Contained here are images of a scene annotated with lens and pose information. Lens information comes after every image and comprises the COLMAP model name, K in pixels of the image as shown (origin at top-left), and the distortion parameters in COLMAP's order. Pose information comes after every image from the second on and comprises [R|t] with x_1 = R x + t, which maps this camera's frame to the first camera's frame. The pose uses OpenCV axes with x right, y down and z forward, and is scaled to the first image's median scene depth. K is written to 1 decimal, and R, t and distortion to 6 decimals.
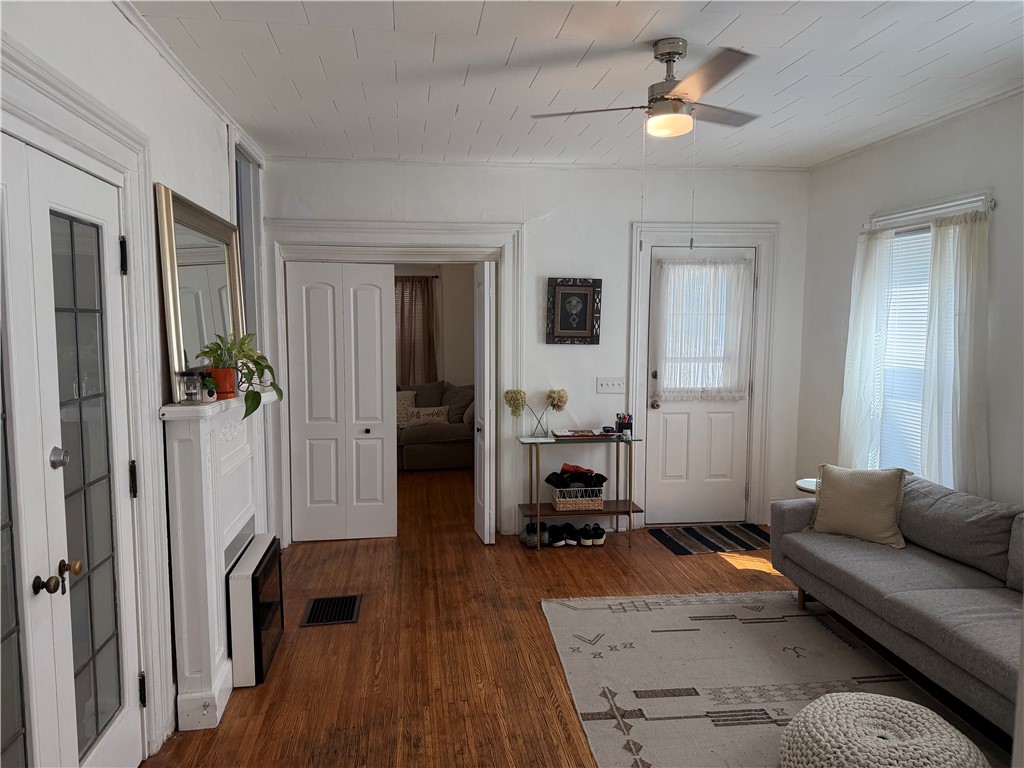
lens RADIAL K [[726.4, 0, 506.9], [0, 726.4, 387.1], [0, 0, 1]] dist [0.058783, -0.043764]
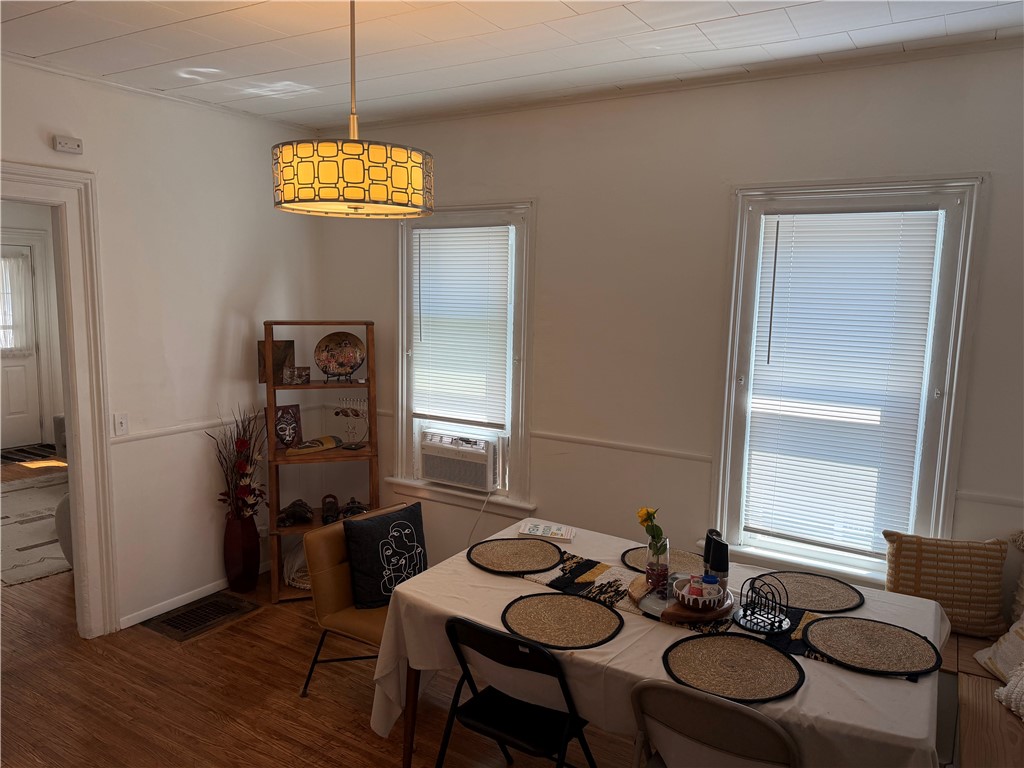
lens RADIAL K [[726.4, 0, 508.0], [0, 726.4, 383.7], [0, 0, 1]] dist [0.058783, -0.043764]
pose [[0.645862, -0.090773, 0.758039, -0.165021], [0.043885, 0.995679, 0.081839, -0.005271], [-0.762192, -0.019590, 0.647055, -0.613790]]
